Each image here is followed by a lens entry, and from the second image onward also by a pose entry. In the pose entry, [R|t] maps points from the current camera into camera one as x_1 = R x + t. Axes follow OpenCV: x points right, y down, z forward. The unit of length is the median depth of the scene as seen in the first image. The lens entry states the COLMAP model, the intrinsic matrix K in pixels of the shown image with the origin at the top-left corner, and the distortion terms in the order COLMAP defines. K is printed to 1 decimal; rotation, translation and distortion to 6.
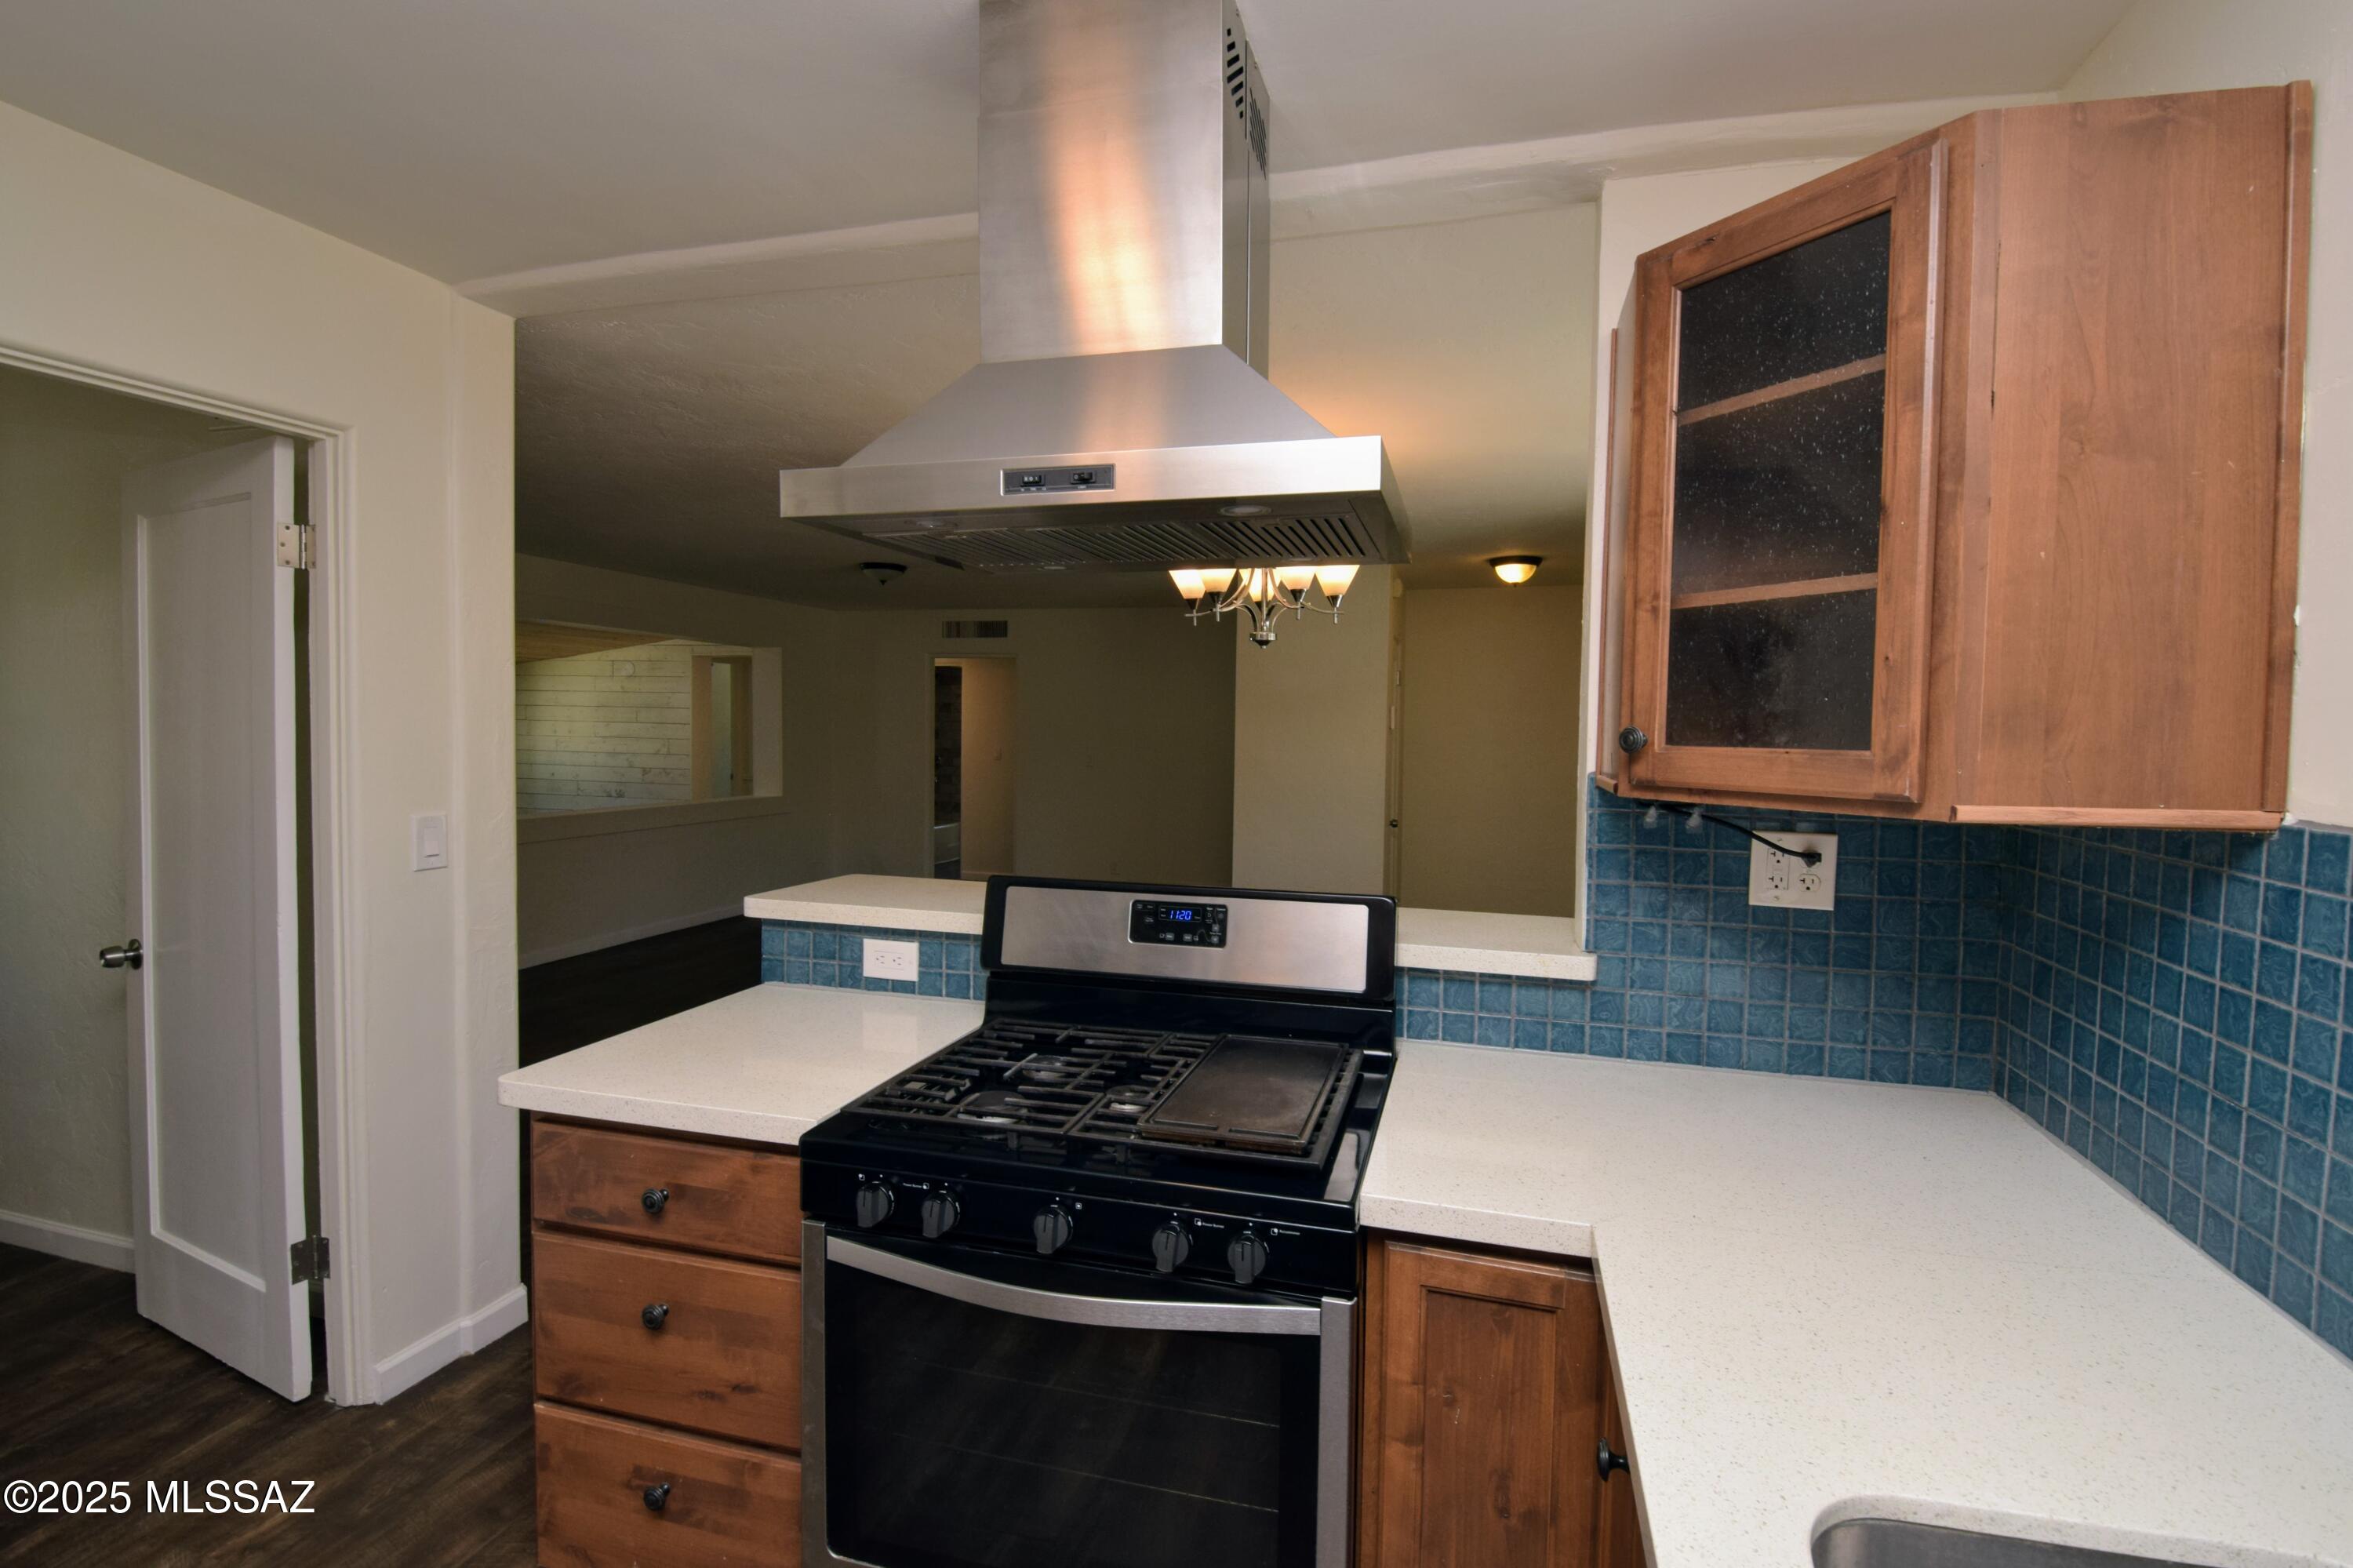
lens RADIAL K [[1037.7, 0, 1189.2], [0, 1037.7, 770.9], [0, 0, 1]] dist [0.007553, -0.016174]
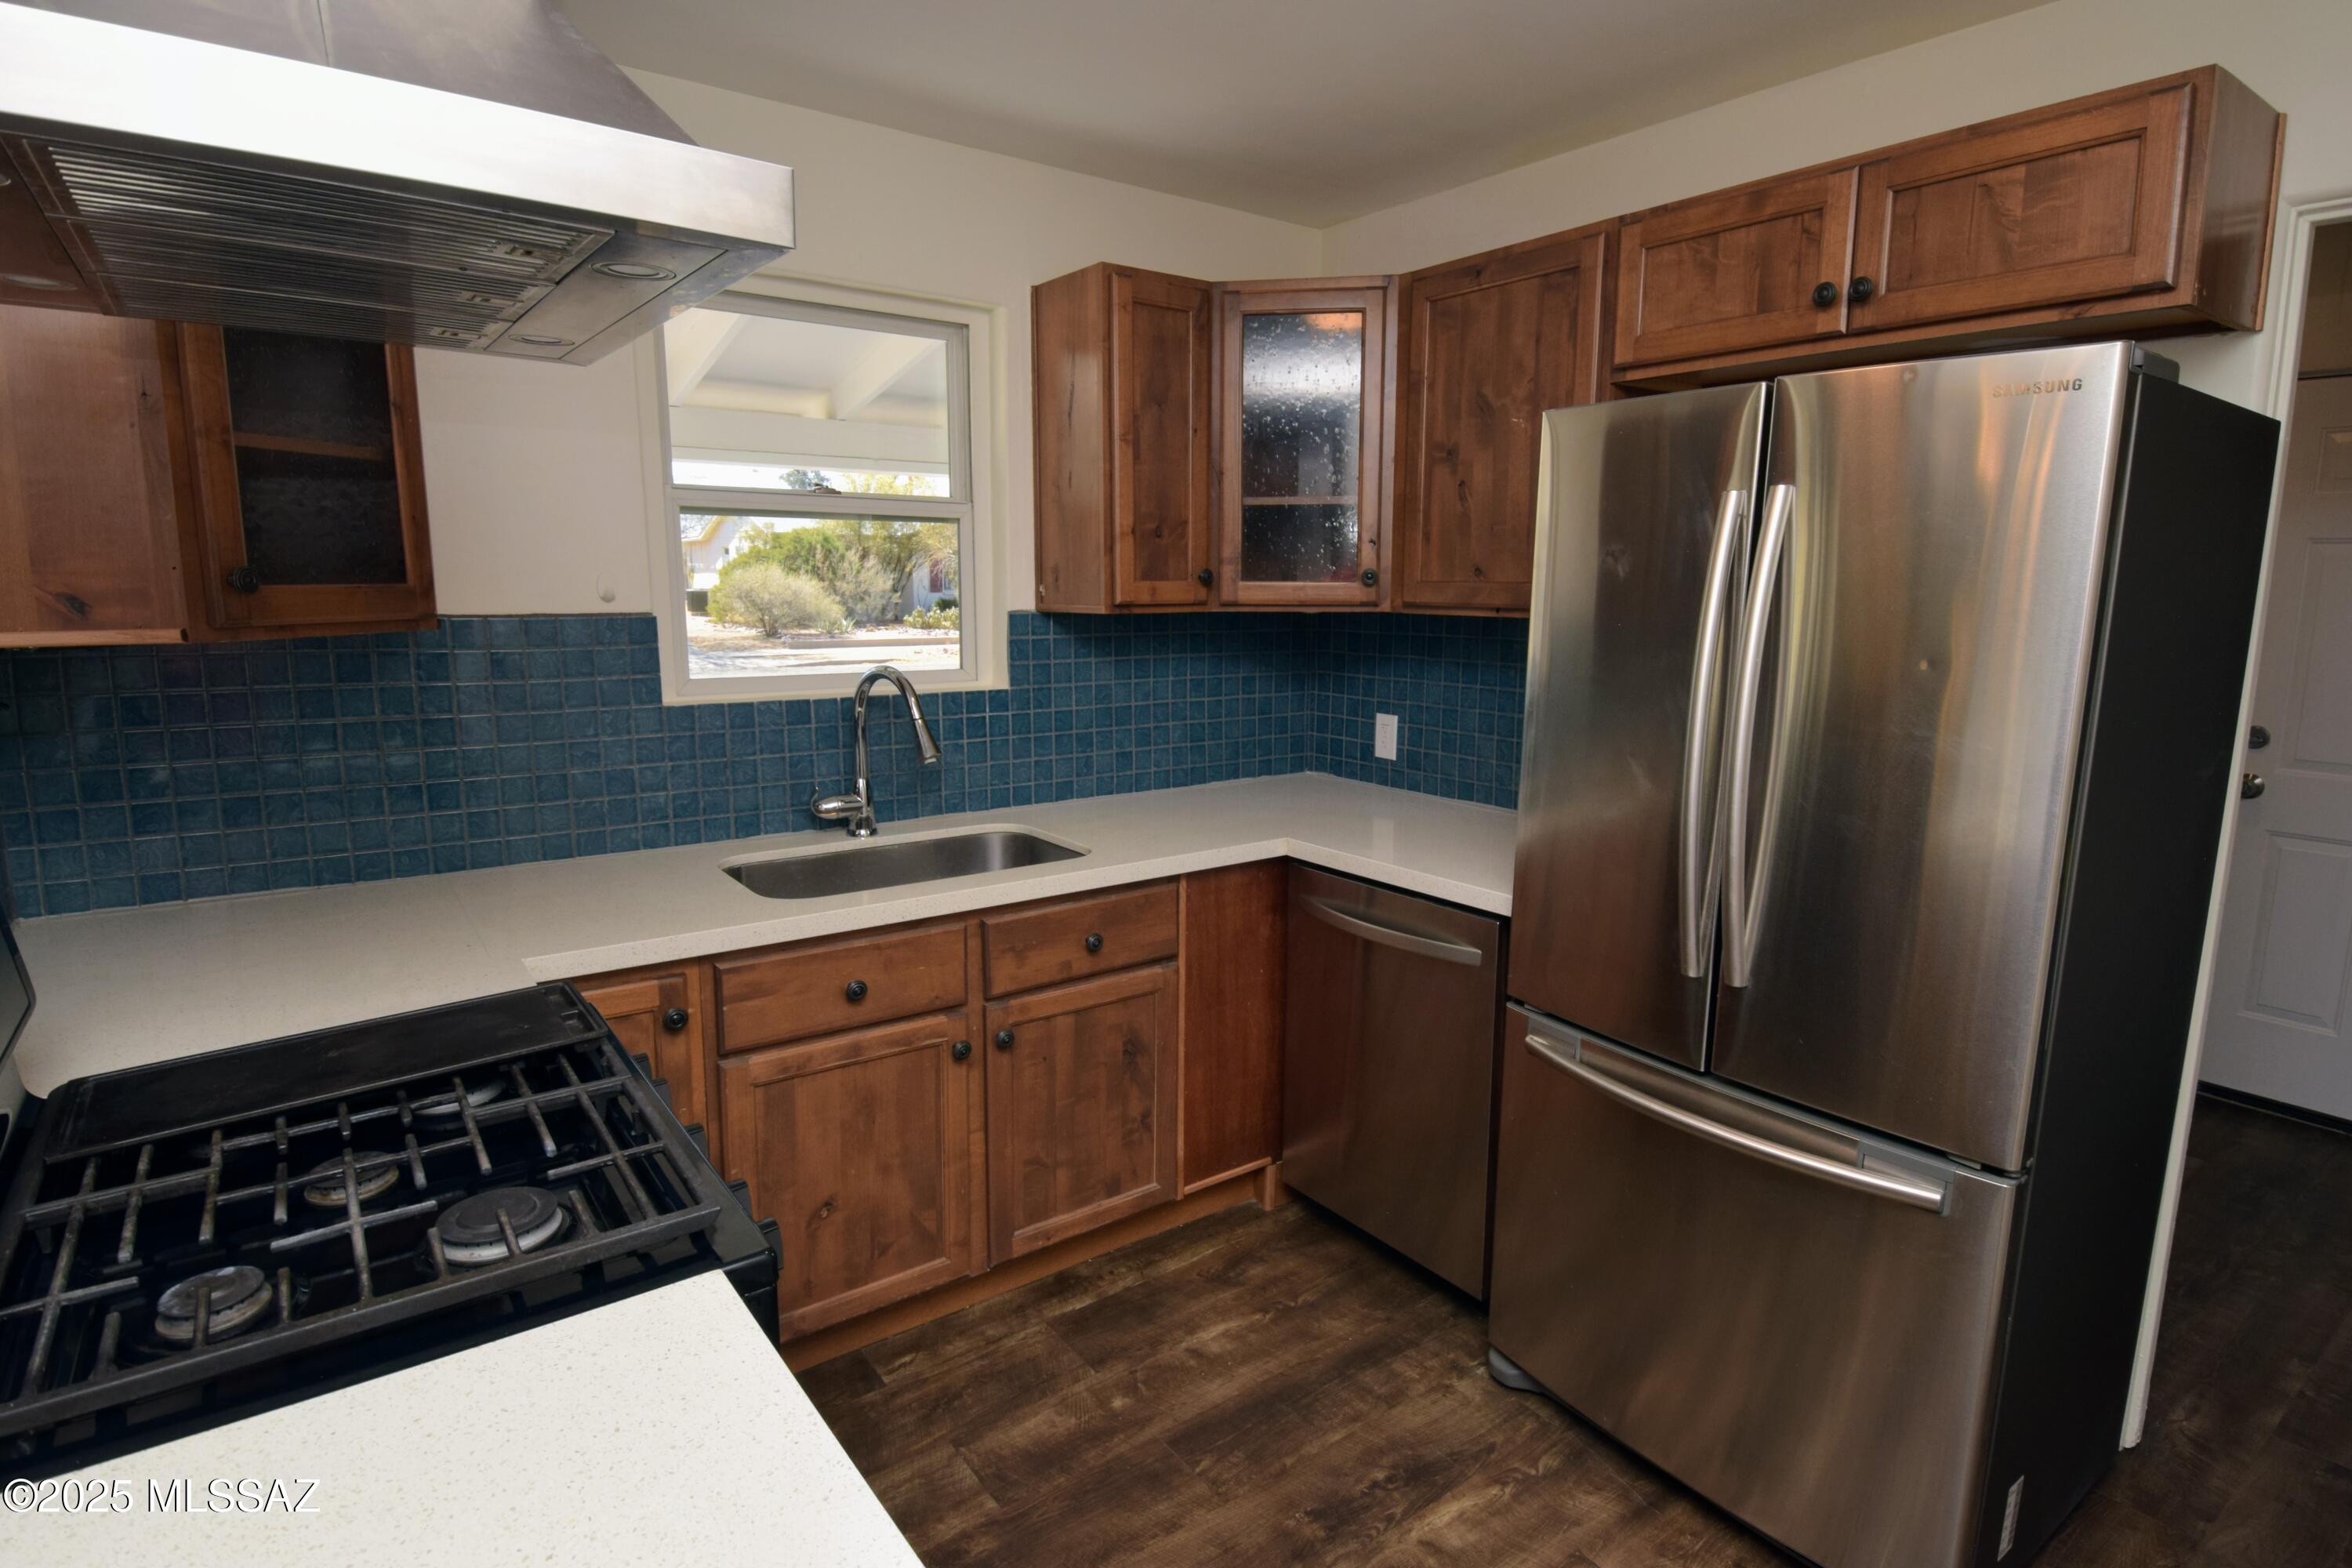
lens RADIAL K [[1218.7, 0, 1203.8], [0, 1218.7, 779.1], [0, 0, 1]] dist [0.012461, -0.022302]
pose [[-0.787114, -0.123157, 0.604387, -0.763466], [0.005506, 0.978422, 0.206545, -0.060287], [-0.616783, 0.165902, -0.769452, 1.045882]]
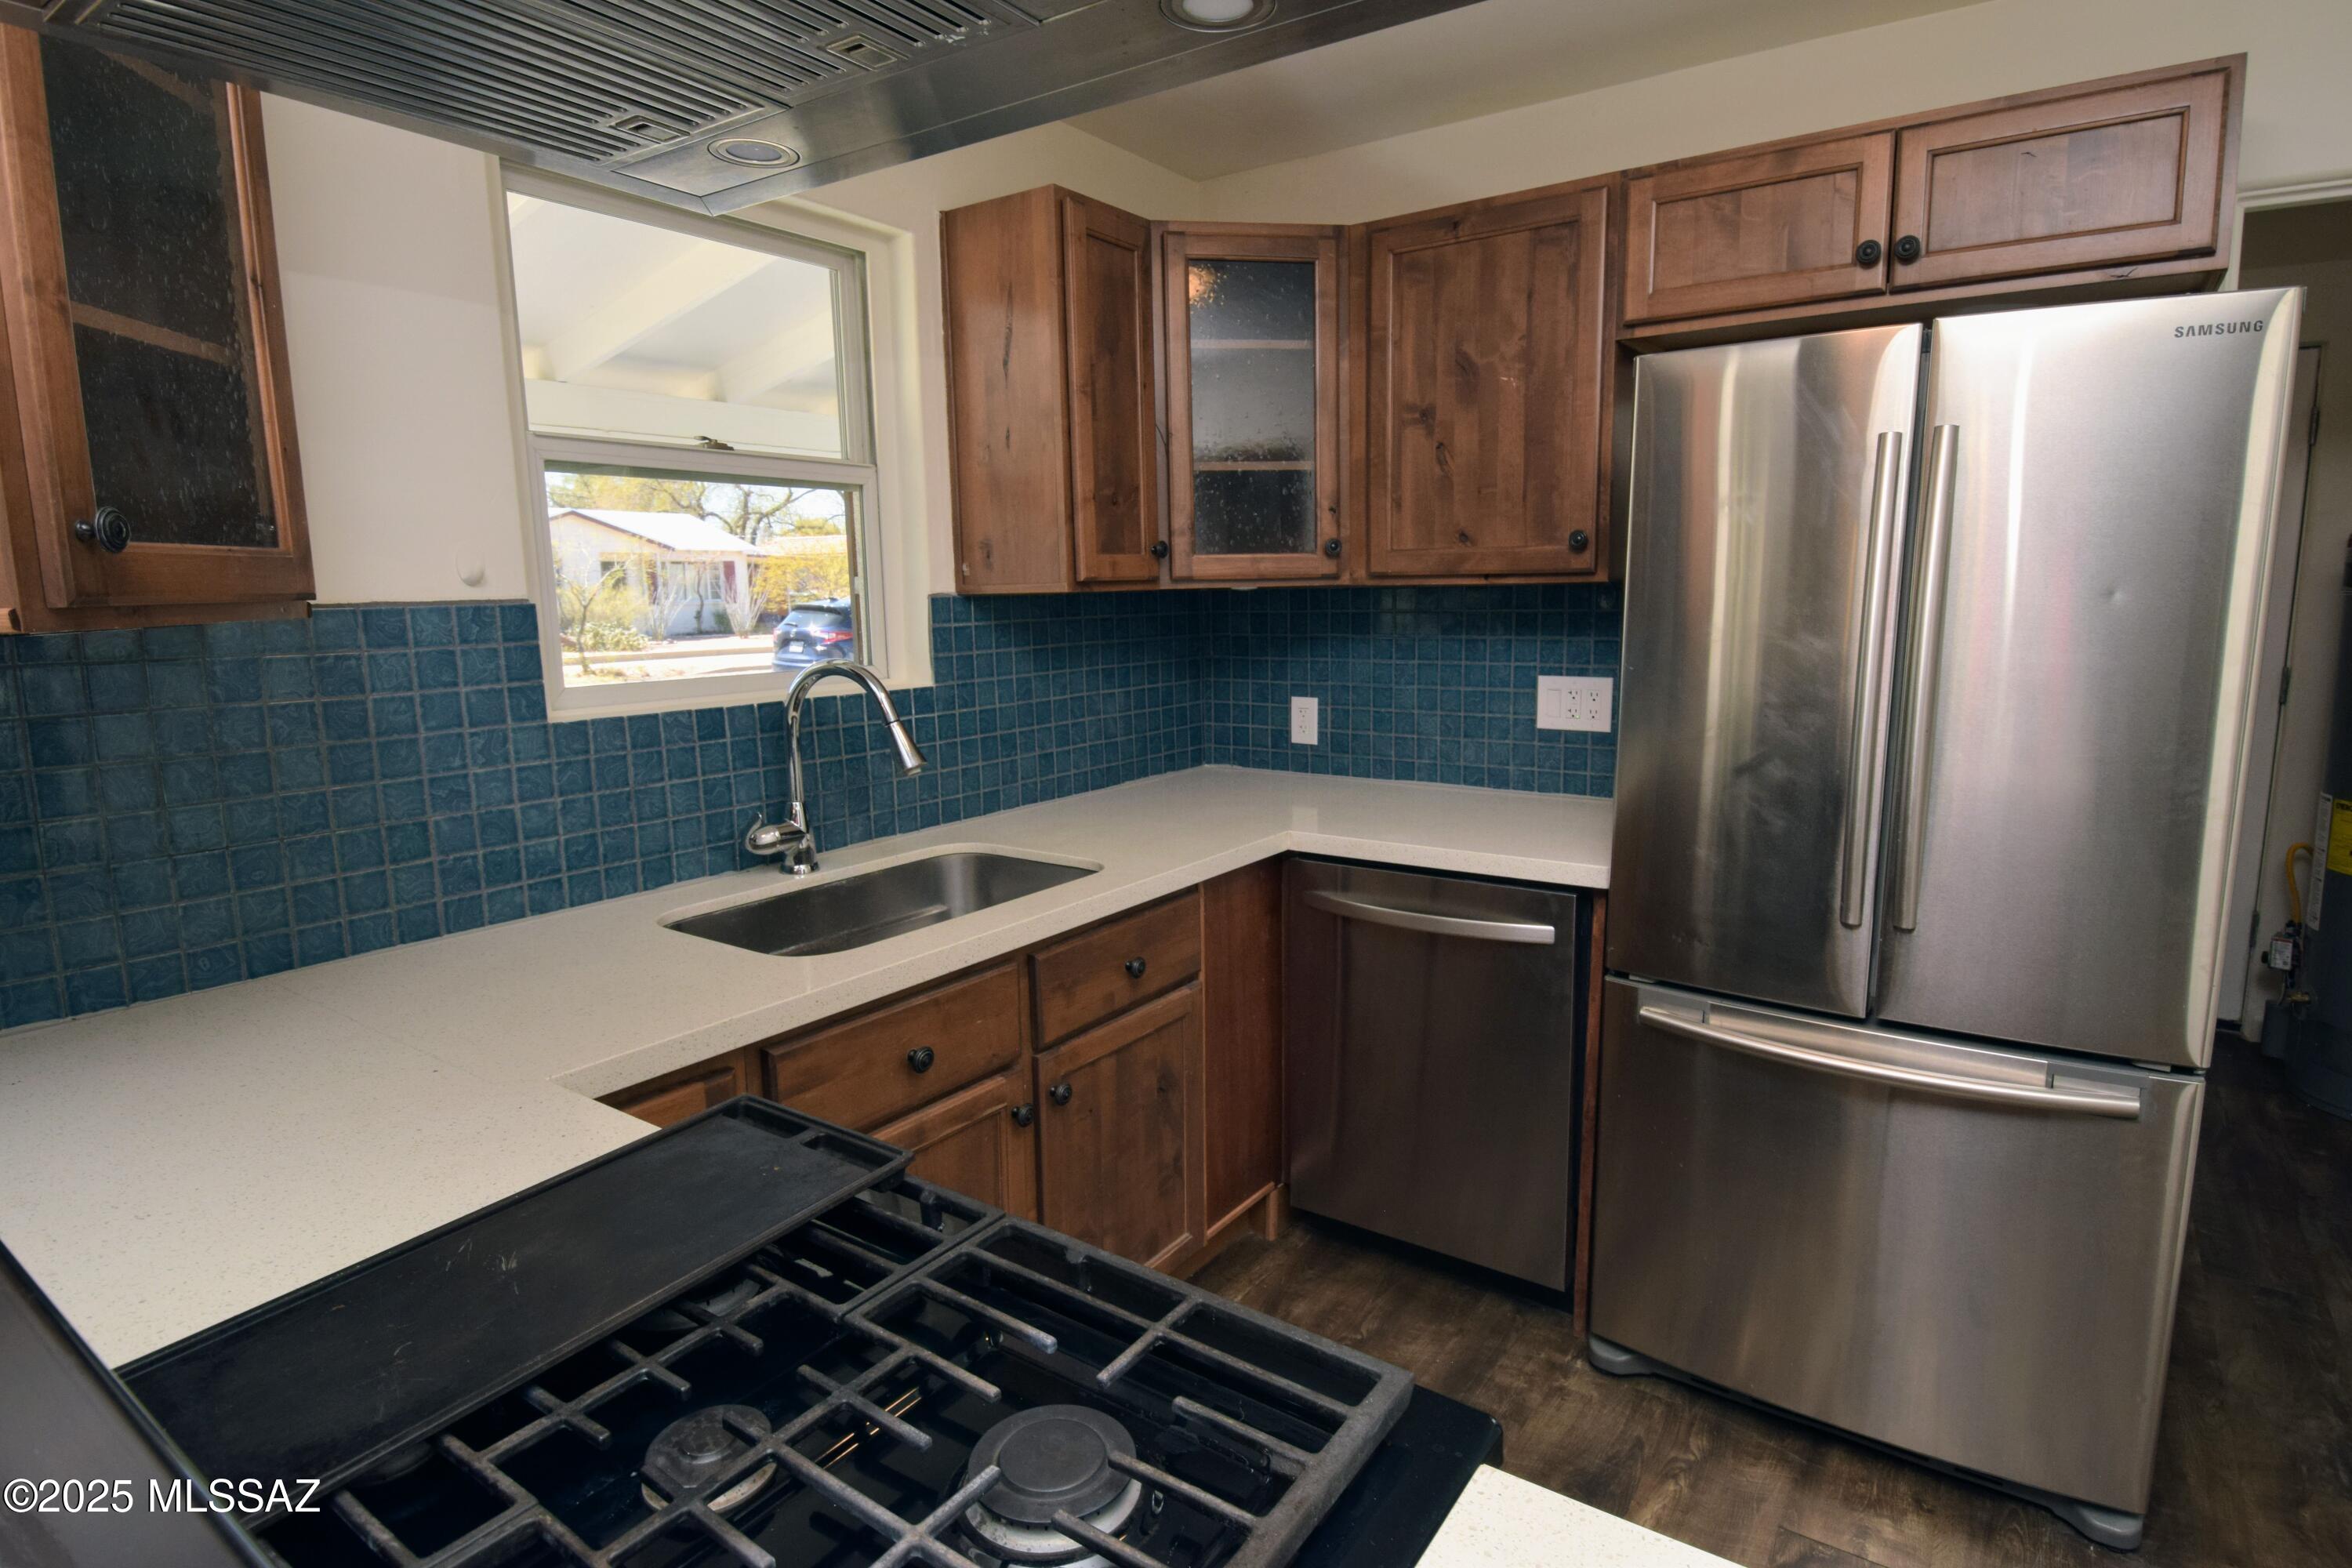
lens RADIAL K [[1218.7, 0, 1204.4], [0, 1218.7, 780.2], [0, 0, 1]] dist [0.012461, -0.022302]
pose [[-0.941696, -0.056738, 0.331646, -0.318572], [0.012740, 0.978959, 0.203657, -0.017141], [-0.336223, 0.196008, -0.921159, 1.125949]]
